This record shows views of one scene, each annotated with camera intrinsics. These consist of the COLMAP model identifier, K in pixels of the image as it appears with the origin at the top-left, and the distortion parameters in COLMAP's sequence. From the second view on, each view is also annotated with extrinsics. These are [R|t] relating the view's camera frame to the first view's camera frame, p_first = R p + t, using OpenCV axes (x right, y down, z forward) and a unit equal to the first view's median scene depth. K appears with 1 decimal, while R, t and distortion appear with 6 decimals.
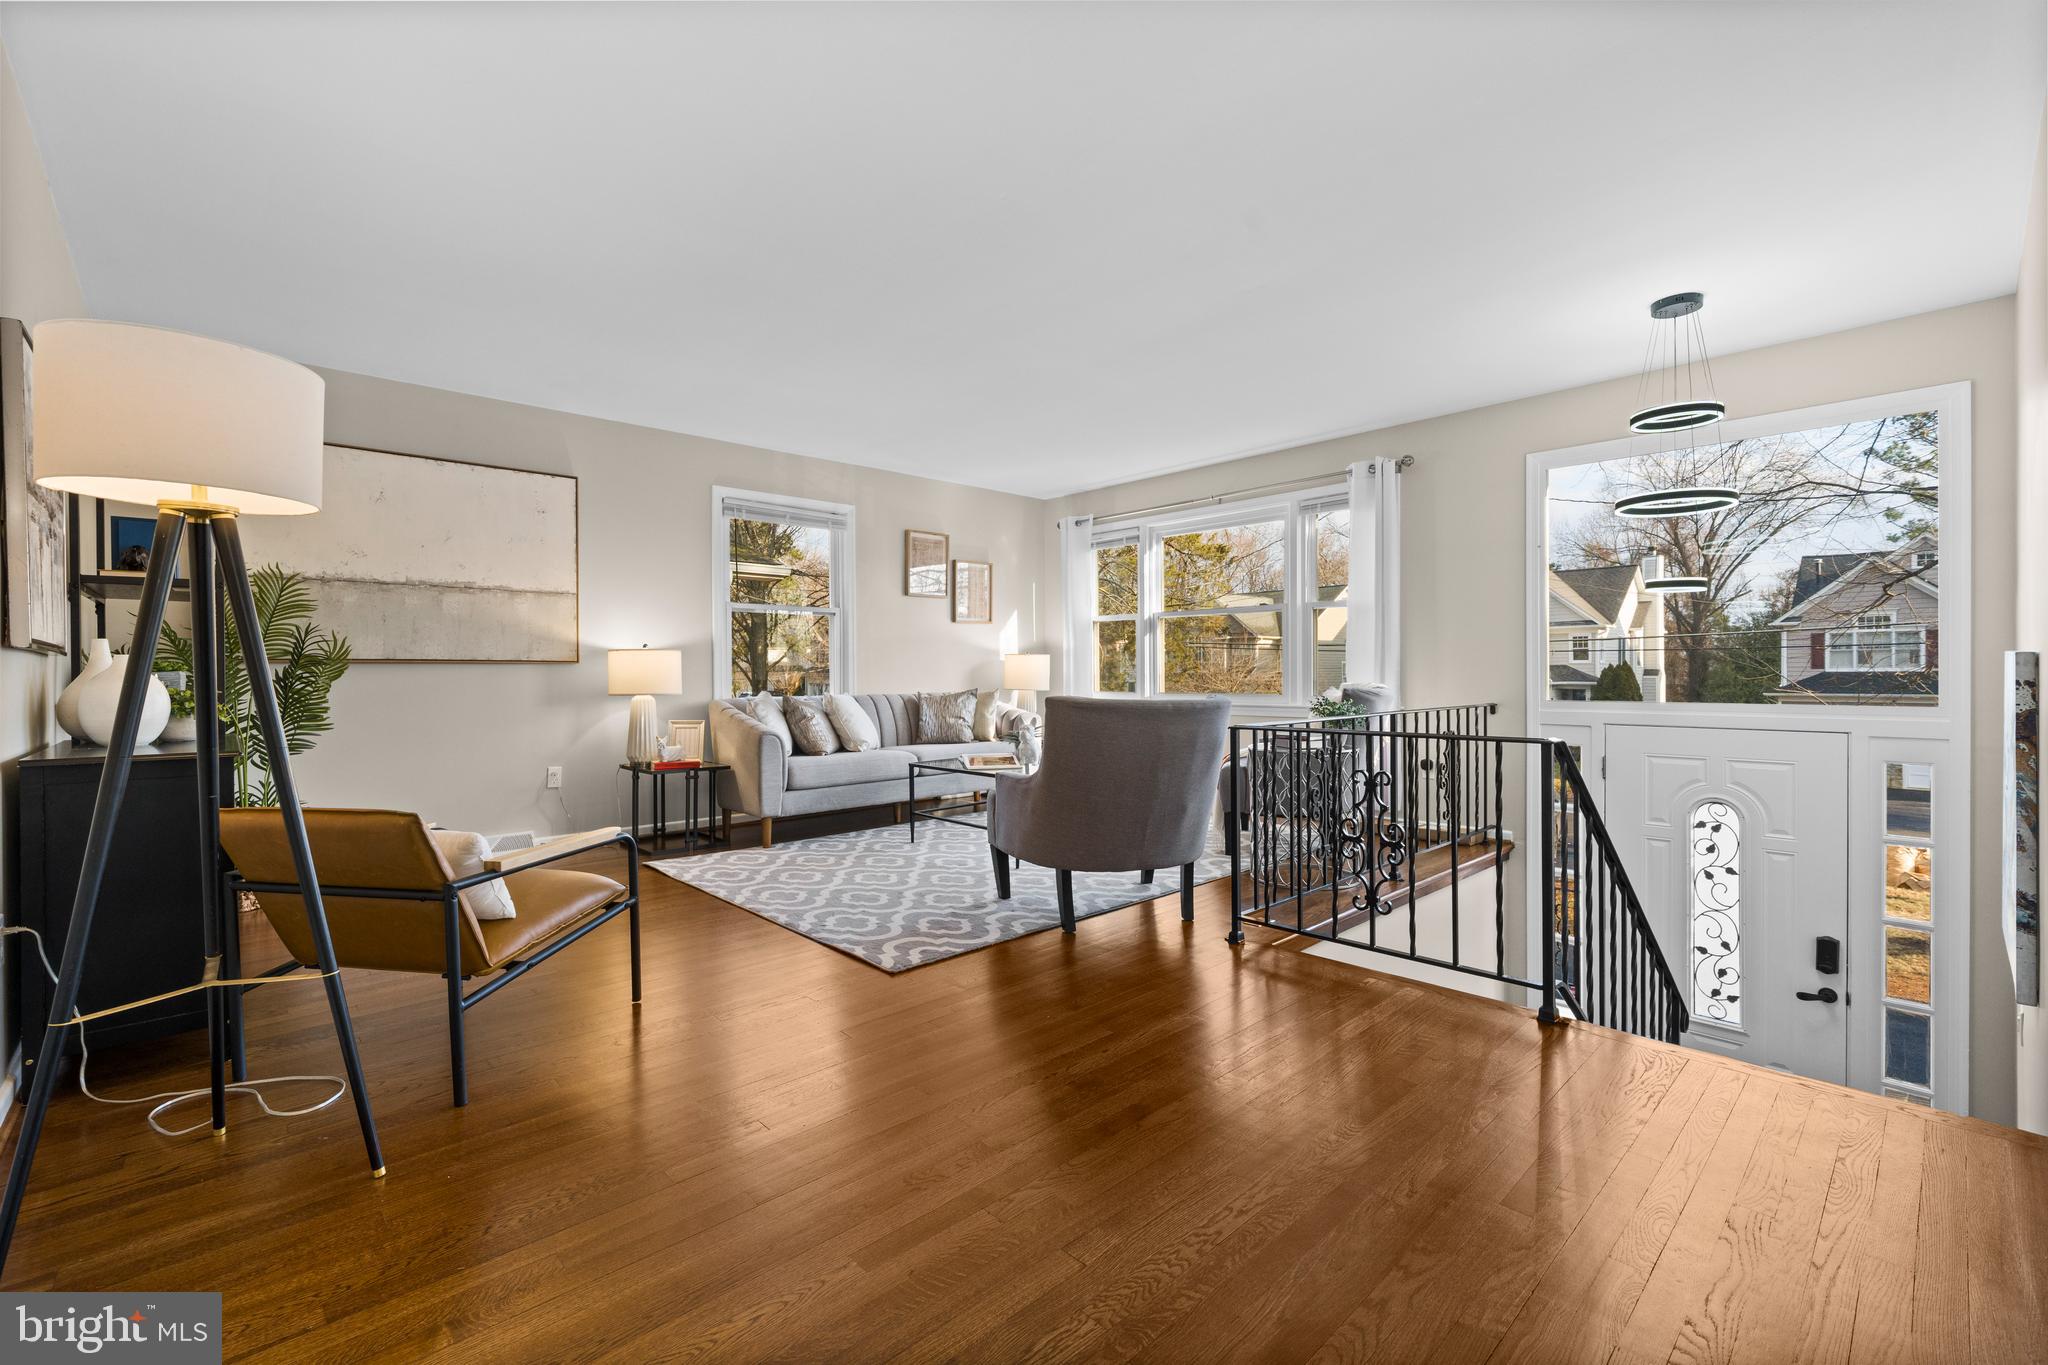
lens RADIAL K [[878.5, 0, 1008.0], [0, 878.5, 684.6], [0, 0, 1]] dist [0.002428, -0.000178]
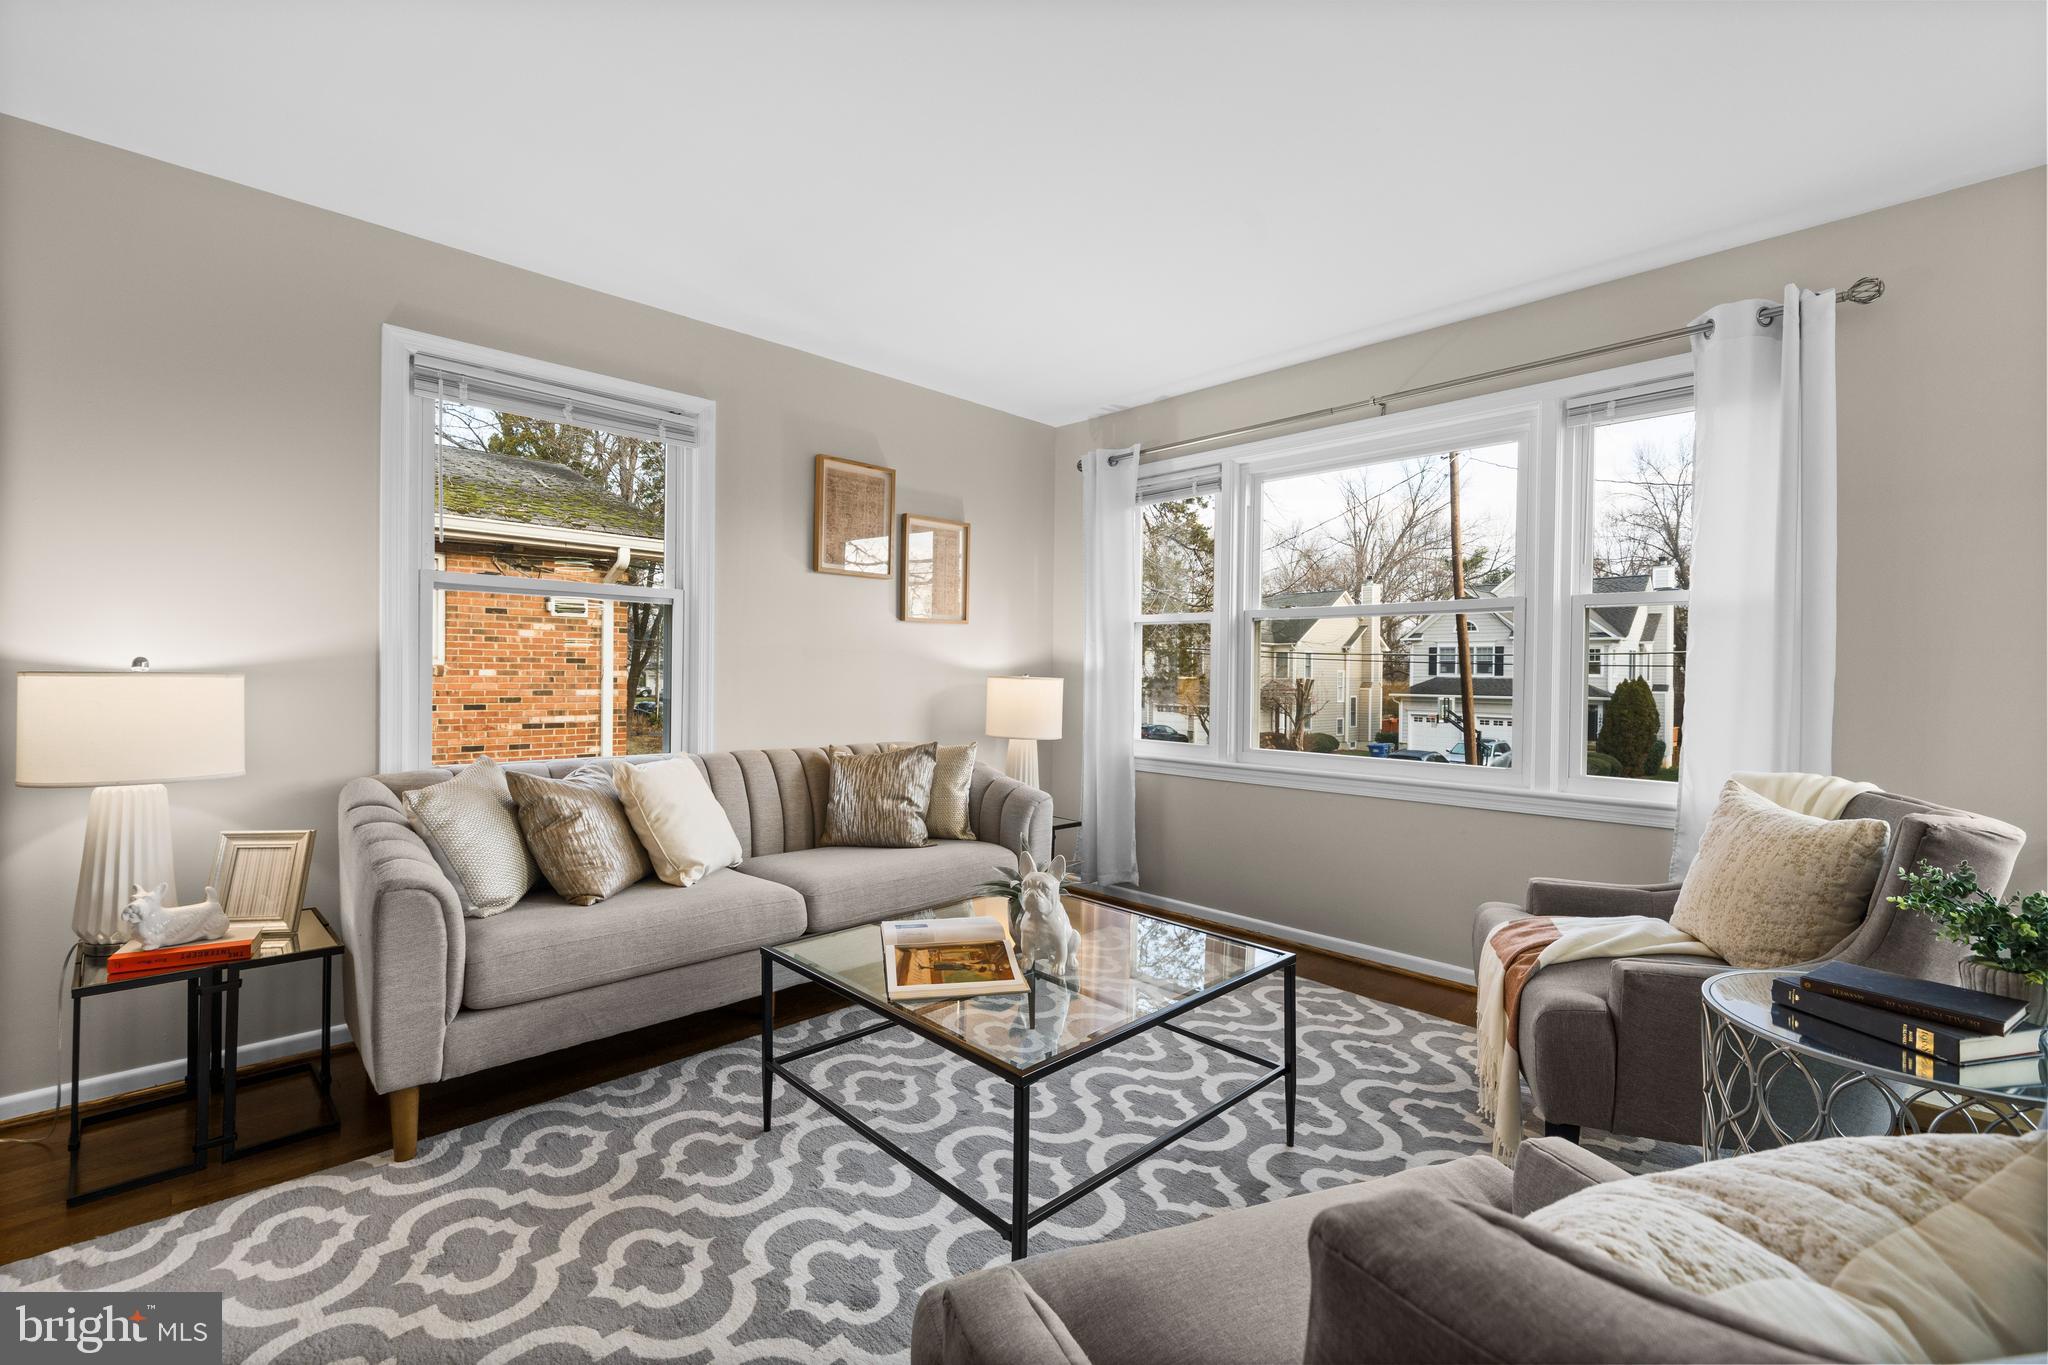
lens RADIAL K [[878.5, 0, 1014.3], [0, 878.5, 678.7], [0, 0, 1]] dist [0.002428, -0.000178]
pose [[0.999407, 0.017254, 0.029799, -0.003697], [-0.017018, 0.999822, -0.008154, -0.031829], [-0.029934, 0.007643, 0.999523, 0.455145]]
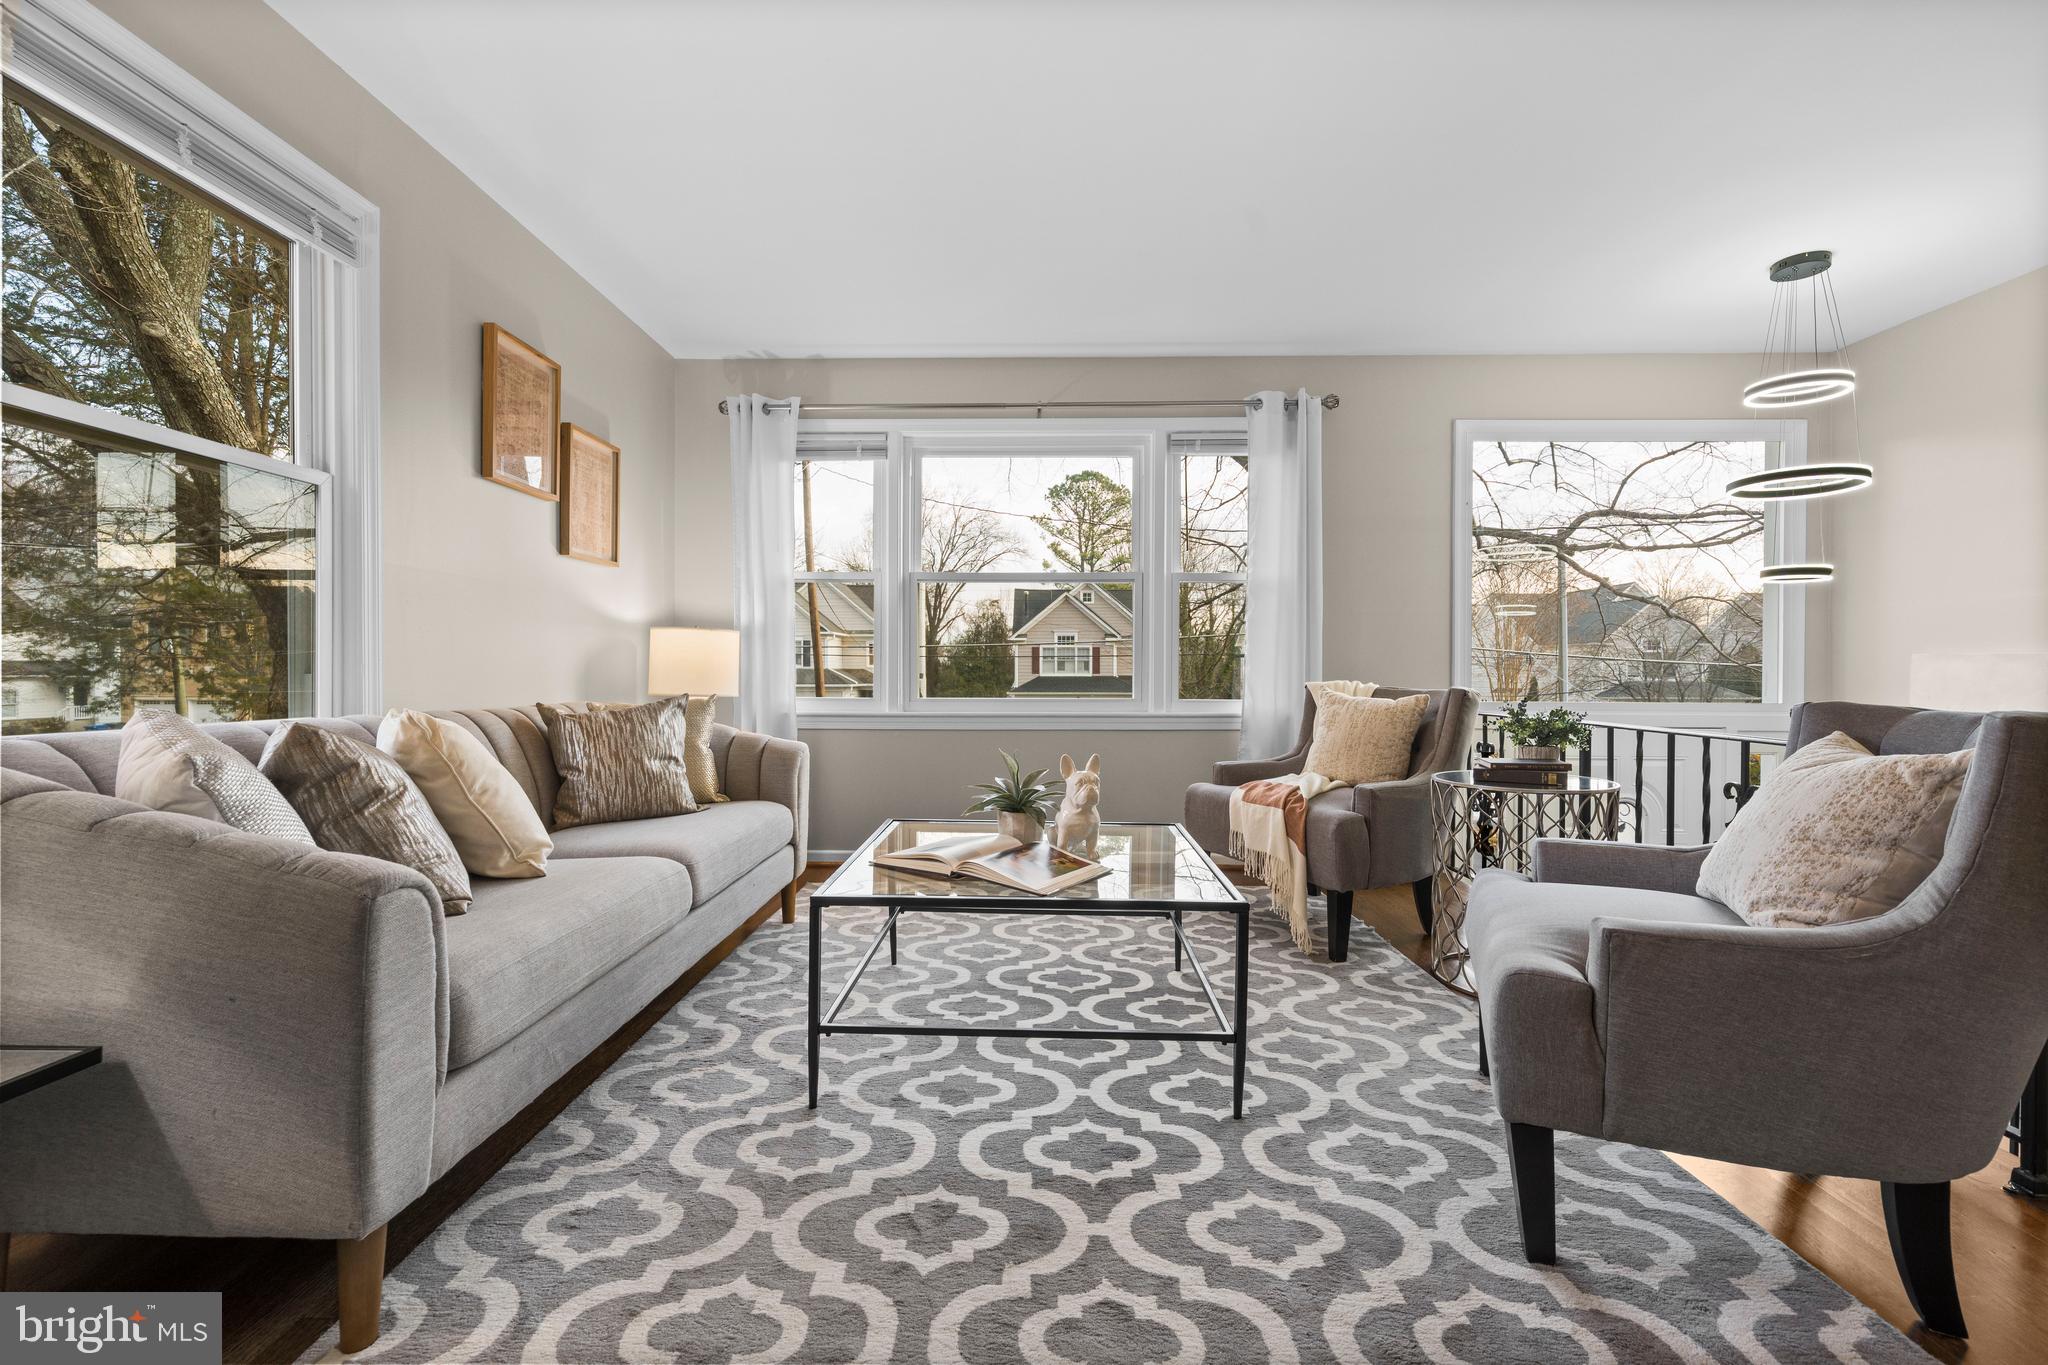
lens RADIAL K [[878.5, 0, 1016.2], [0, 878.5, 678.7], [0, 0, 1]] dist [0.002428, -0.000178]
pose [[0.688207, 0.003933, 0.725504, -0.259465], [0.003500, 0.999956, -0.008742, 0.000835], [-0.725506, 0.008556, 0.688163, 0.546527]]
